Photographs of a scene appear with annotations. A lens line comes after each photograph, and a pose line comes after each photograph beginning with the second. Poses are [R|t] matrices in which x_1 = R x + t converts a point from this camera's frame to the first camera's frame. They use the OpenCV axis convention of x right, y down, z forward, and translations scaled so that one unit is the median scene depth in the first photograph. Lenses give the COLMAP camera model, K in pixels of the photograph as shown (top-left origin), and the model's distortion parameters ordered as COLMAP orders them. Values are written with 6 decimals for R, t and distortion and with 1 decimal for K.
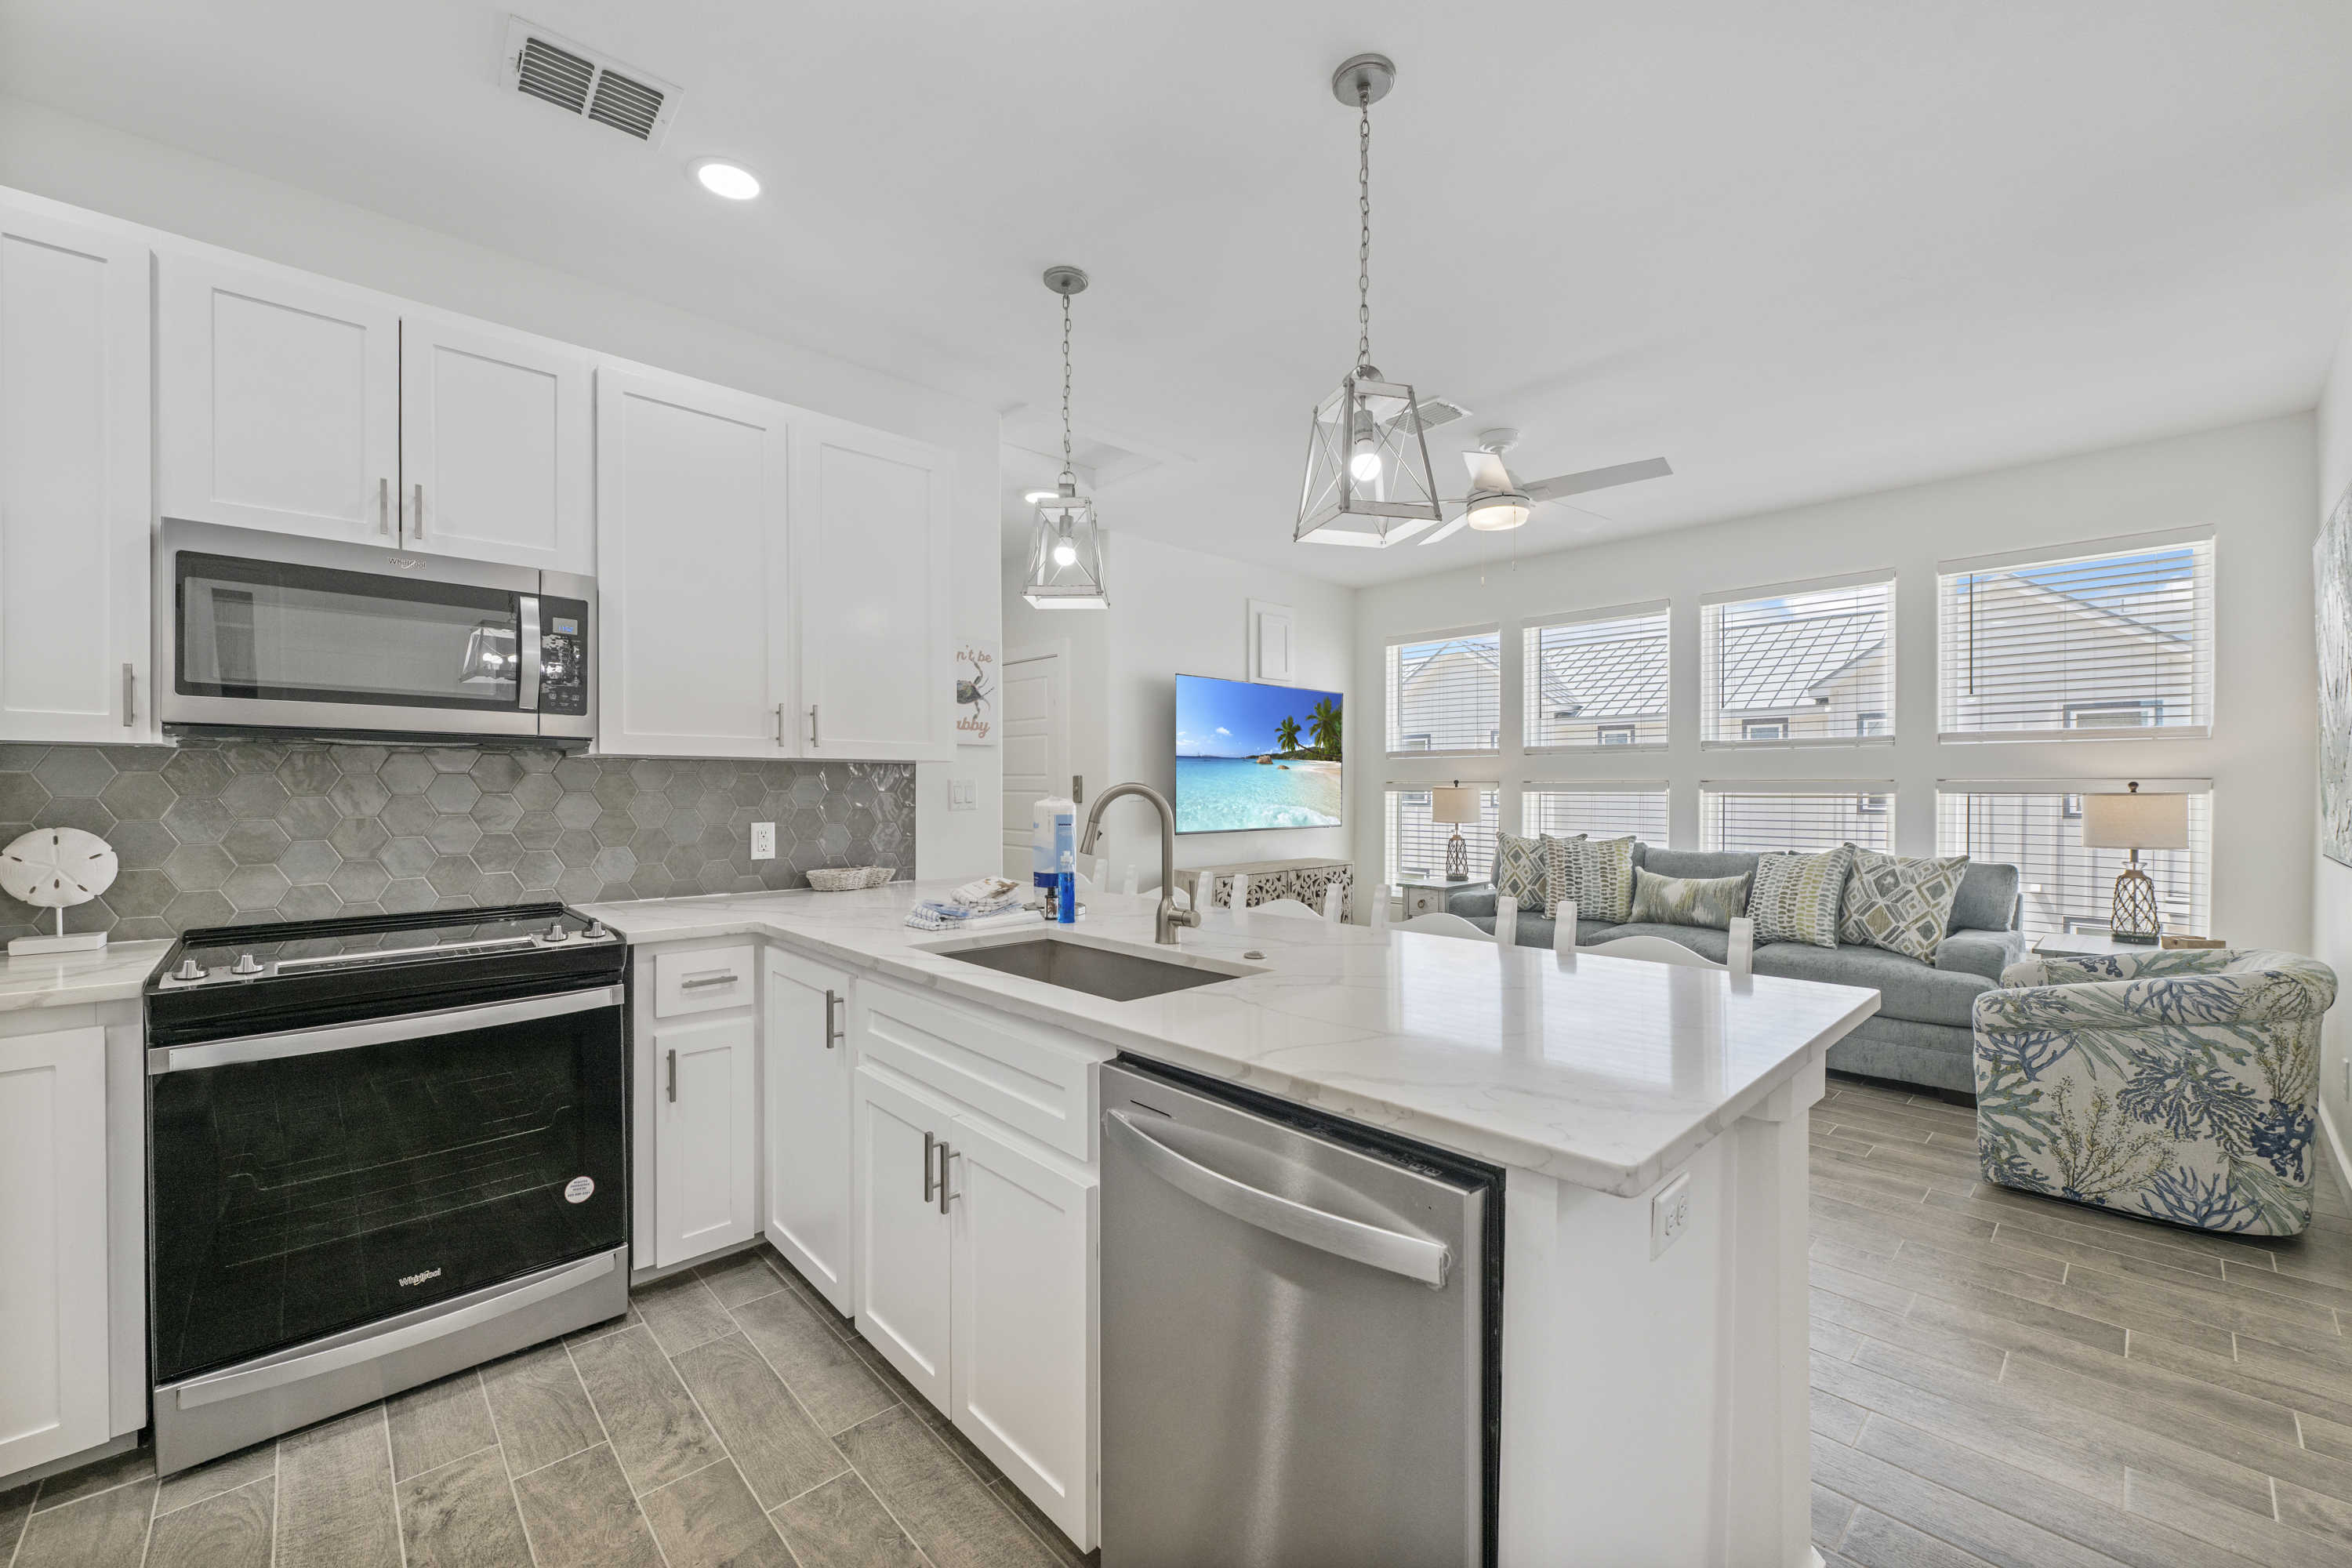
lens RADIAL K [[934.7, 0, 1175.2], [0, 934.7, 793.6], [0, 0, 1]] dist [0.004202, -0.000529]
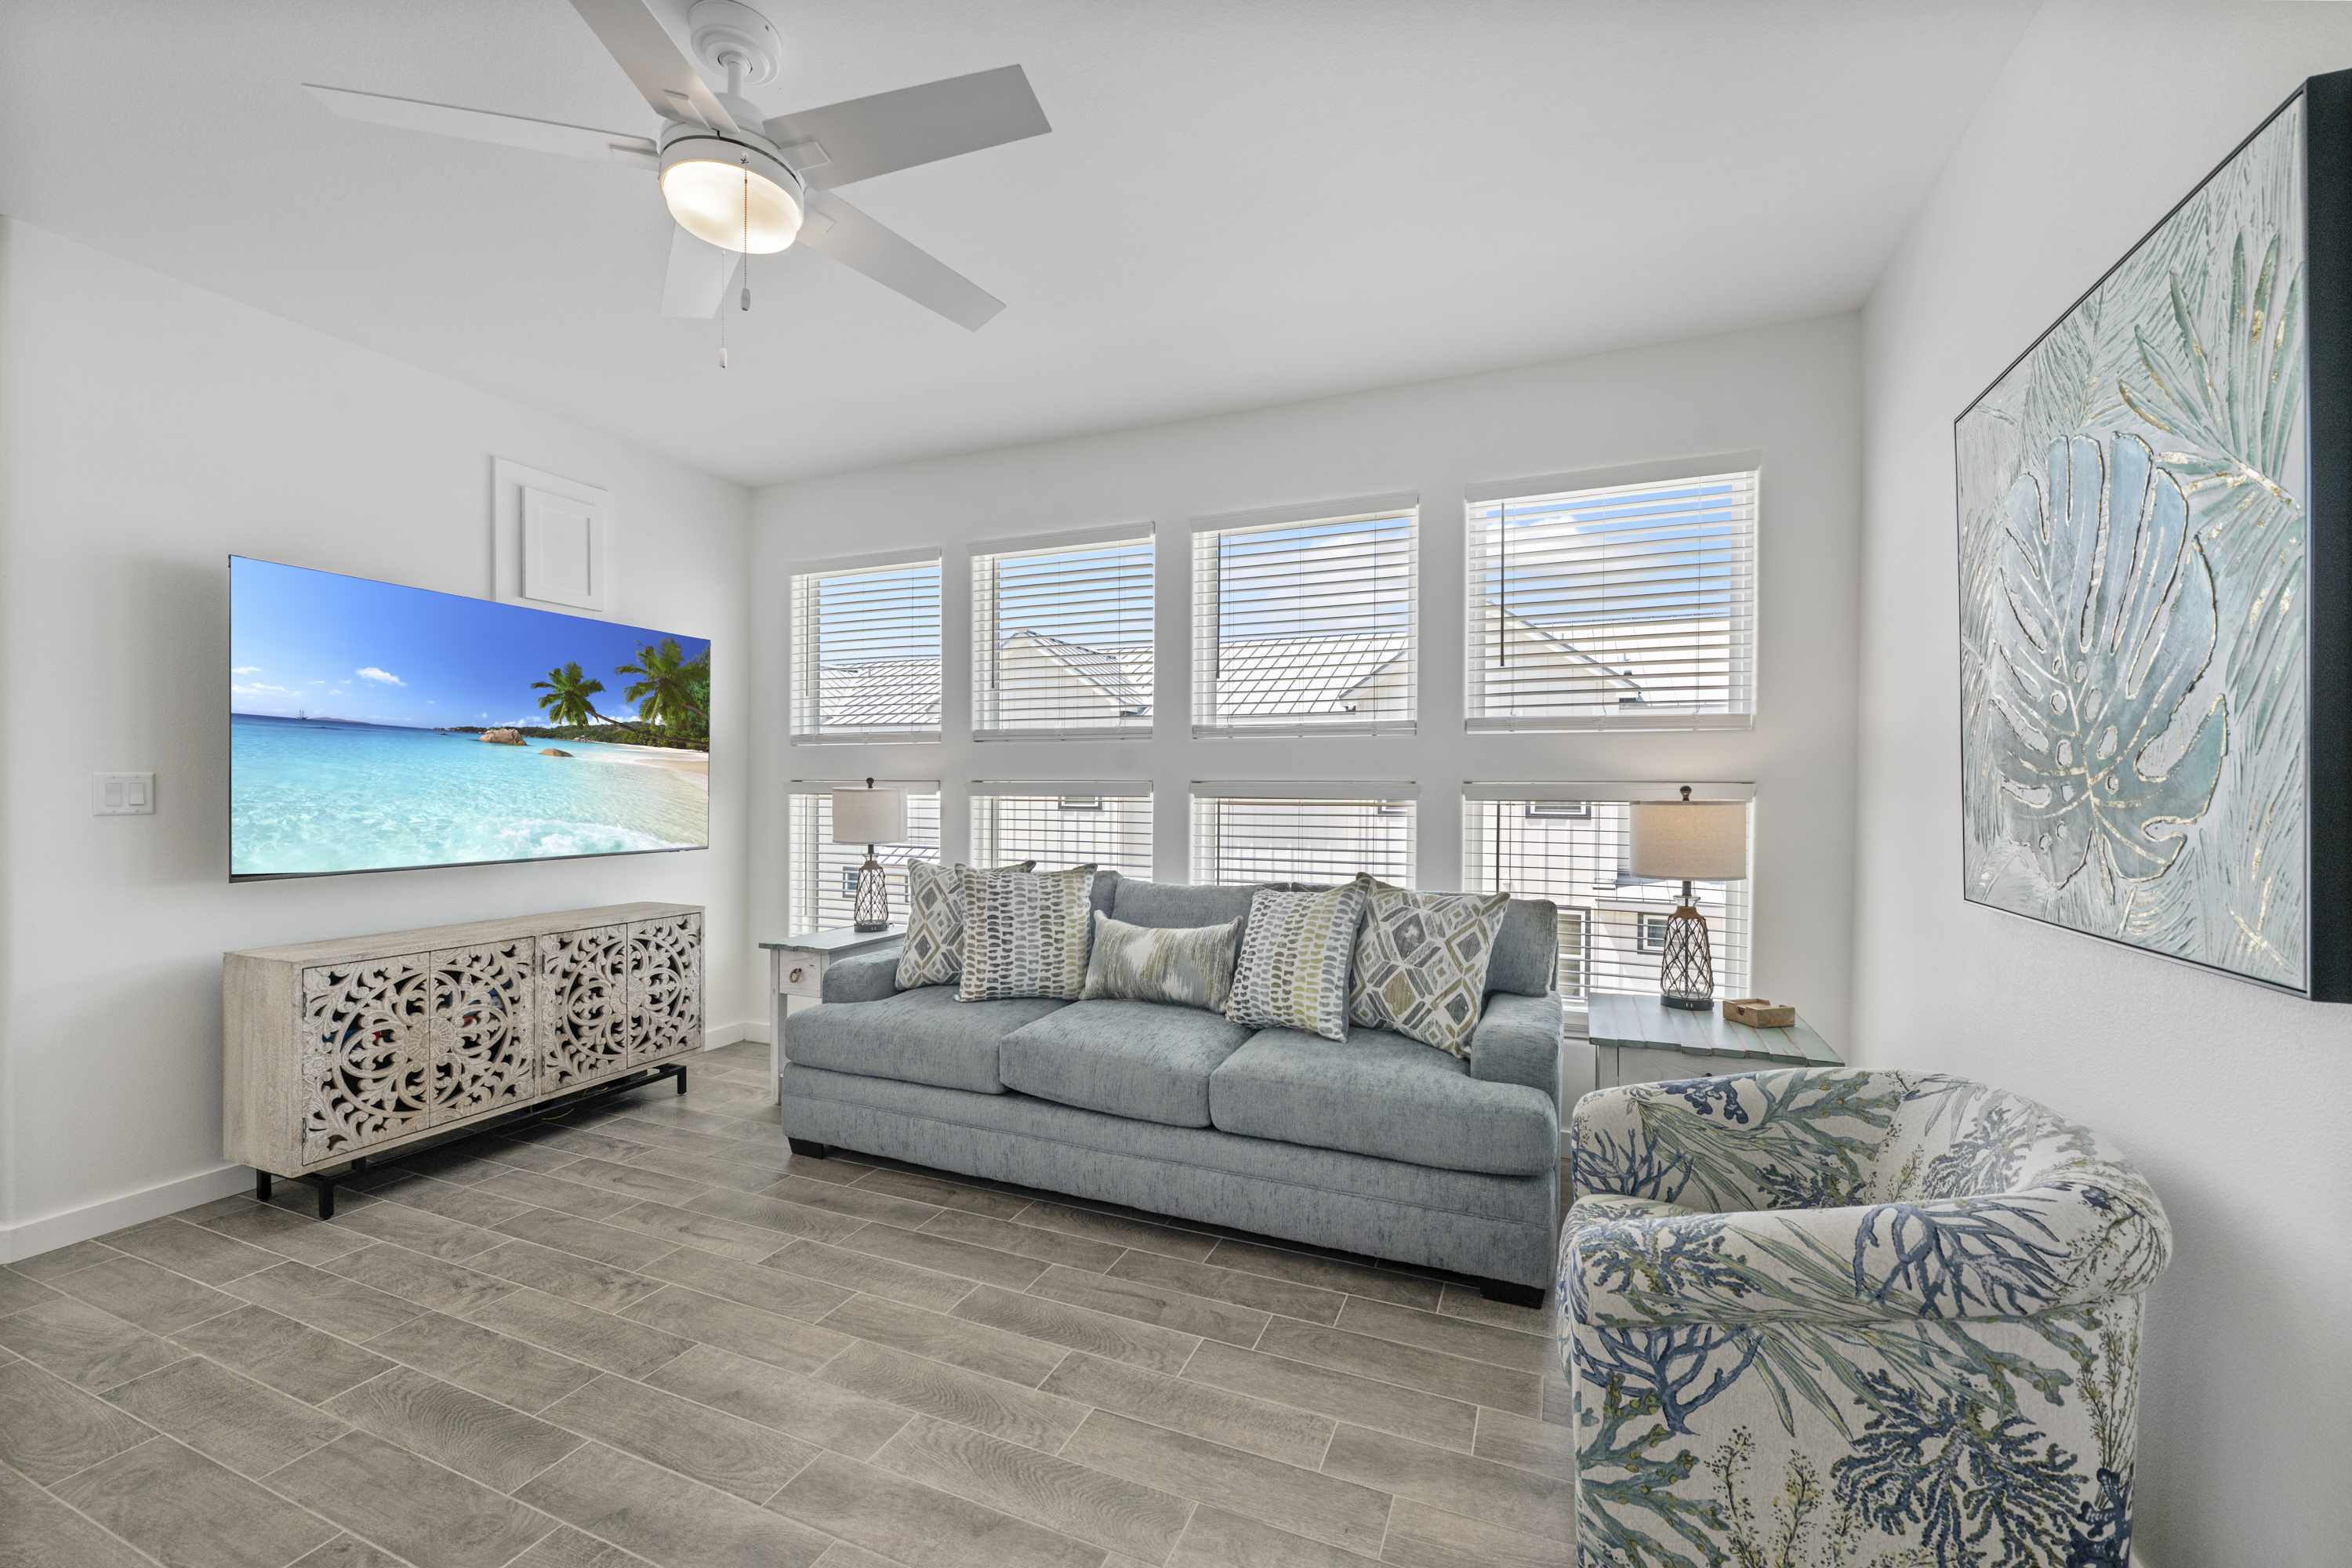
lens RADIAL K [[939.4, 0, 1178.8], [0, 939.4, 790.5], [0, 0, 1]] dist [0.000726, -0.000746]
pose [[0.913232, 0.006653, 0.407385, 0.348987], [-0.004085, 0.999966, -0.007173, -0.002359], [-0.407419, 0.004887, 0.913228, 0.471797]]
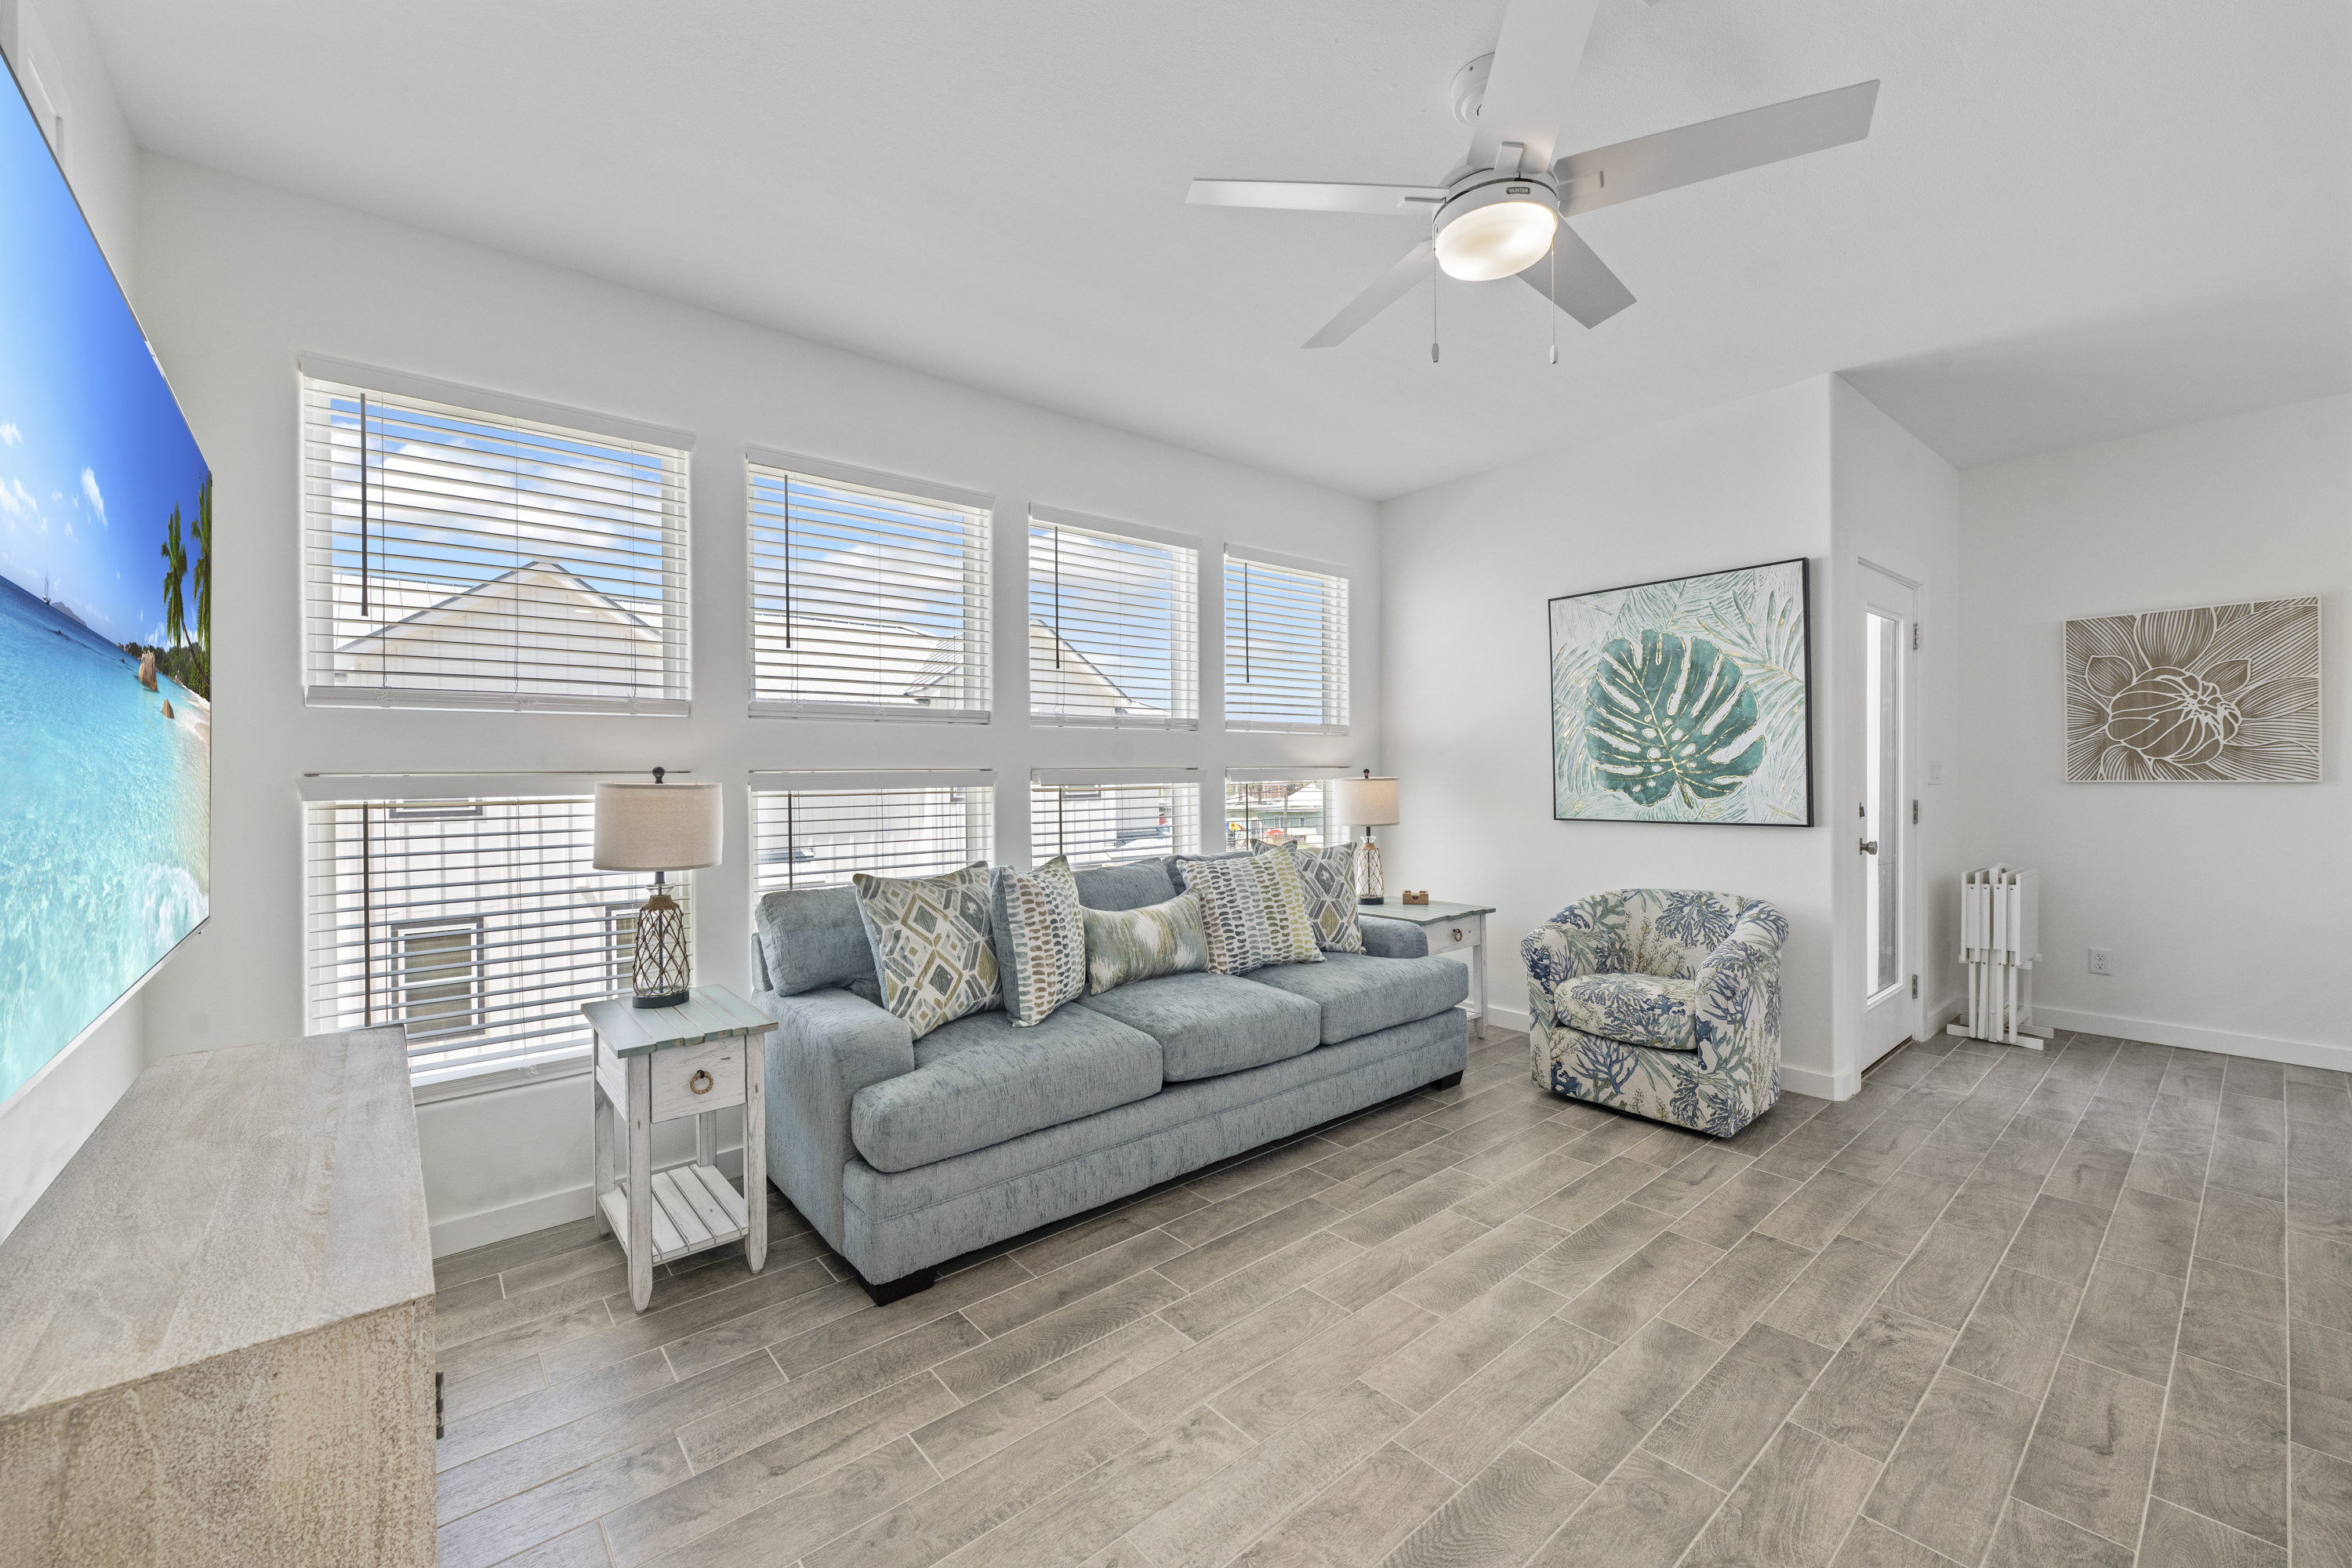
lens RADIAL K [[934.7, 0, 1185.2], [0, 934.7, 769.4], [0, 0, 1]] dist [0.004202, -0.000529]
pose [[0.048639, 0.005635, 0.998801, -0.169456], [0.020656, 0.999765, -0.006647, -0.008443], [-0.998603, 0.020955, 0.048511, 1.123556]]
